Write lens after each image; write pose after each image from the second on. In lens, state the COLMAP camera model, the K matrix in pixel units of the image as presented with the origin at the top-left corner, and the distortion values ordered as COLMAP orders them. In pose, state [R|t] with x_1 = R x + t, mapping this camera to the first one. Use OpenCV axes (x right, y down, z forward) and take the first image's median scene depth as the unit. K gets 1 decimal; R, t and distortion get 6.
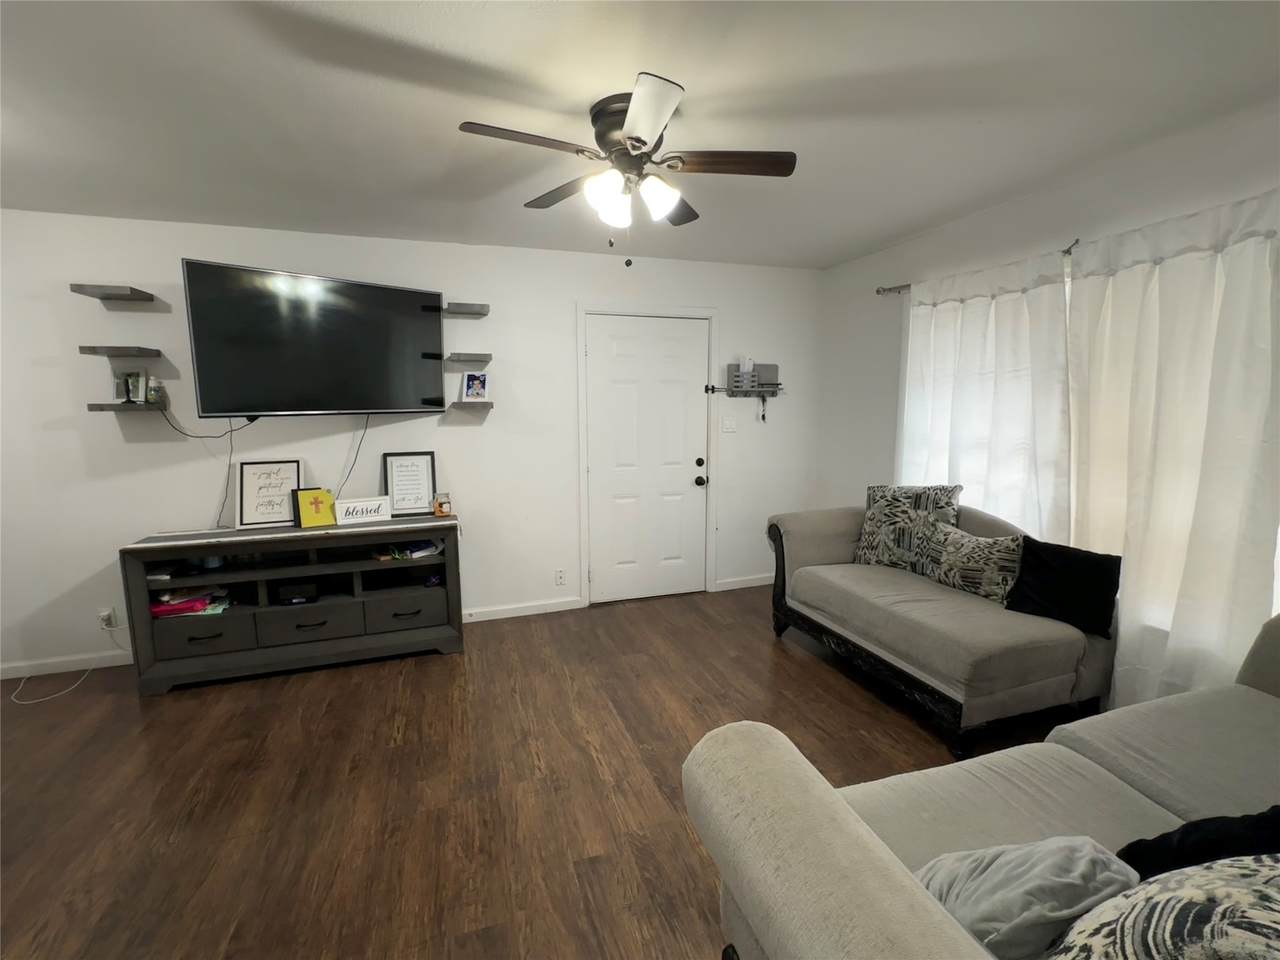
lens RADIAL K [[570.2, 0, 639.2], [0, 570.2, 473.7], [0, 0, 1]] dist [0.000092, 0.000199]
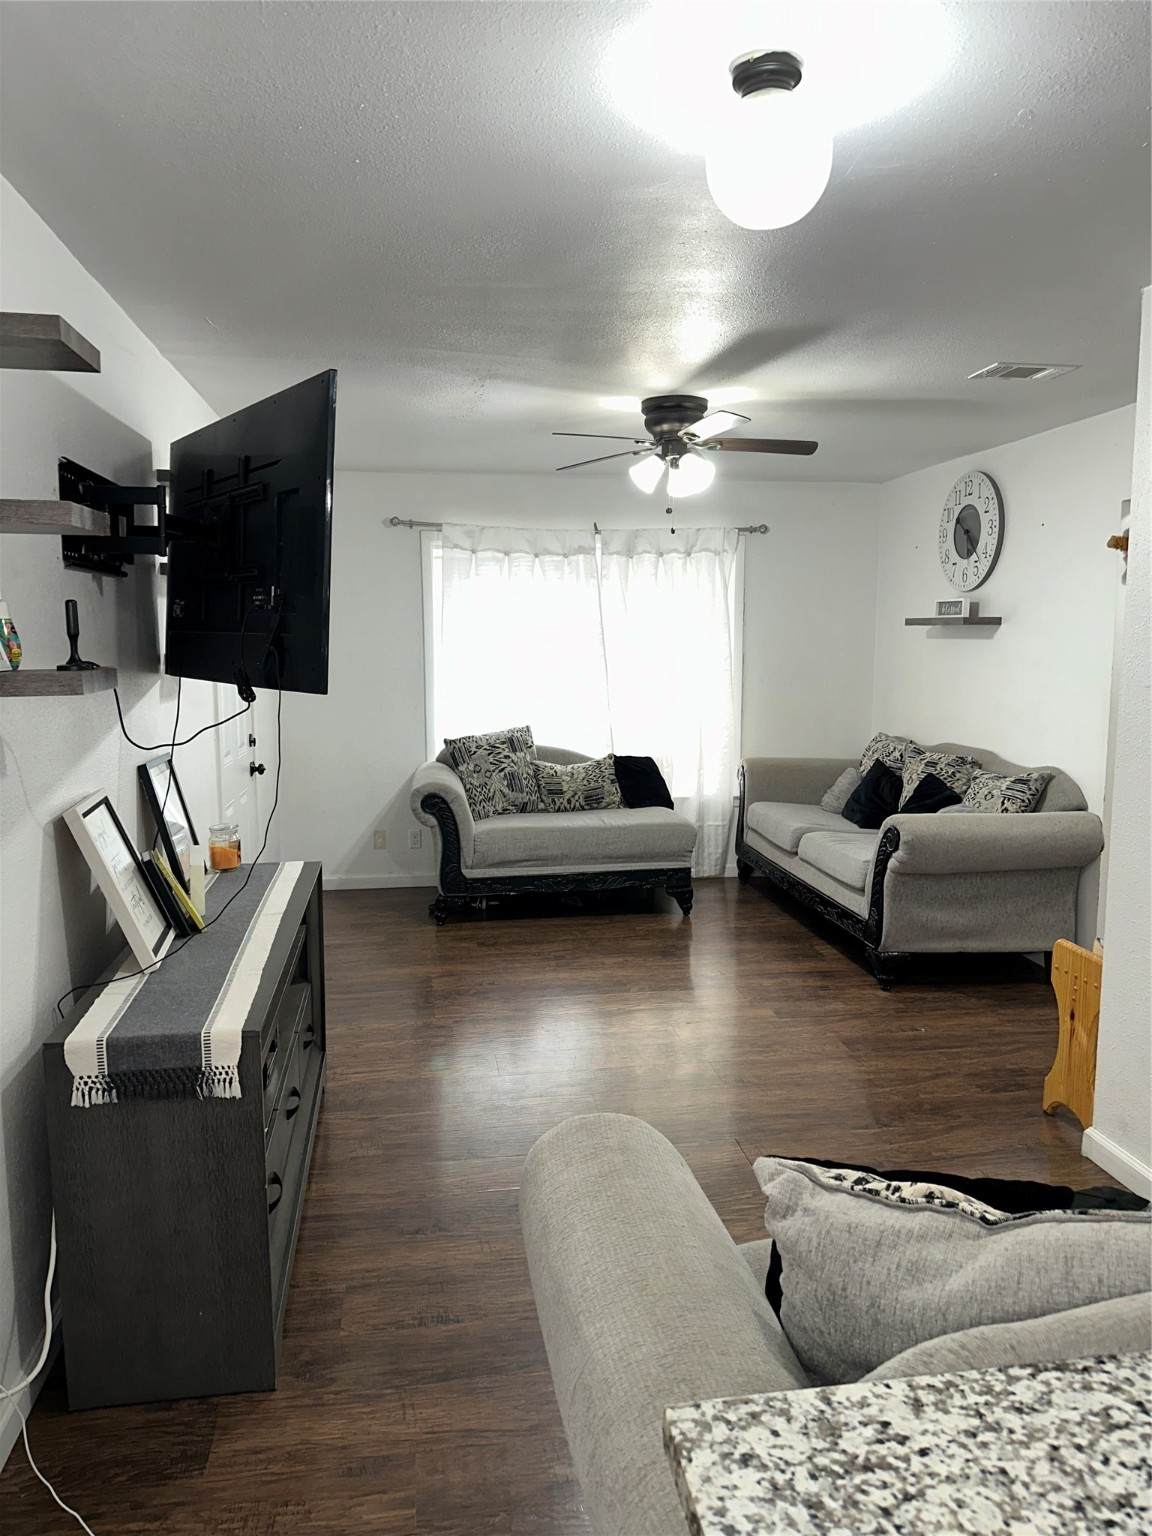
lens RADIAL K [[1059.7, 0, 574.2], [0, 1059.7, 769.5], [0, 0, 1]] dist [0.045280, -0.044536]
pose [[0.172997, -0.118930, 0.977716, -1.492939], [0.121659, 0.987661, 0.098613, -0.090034], [-0.977380, 0.101888, 0.185331, 0.587948]]
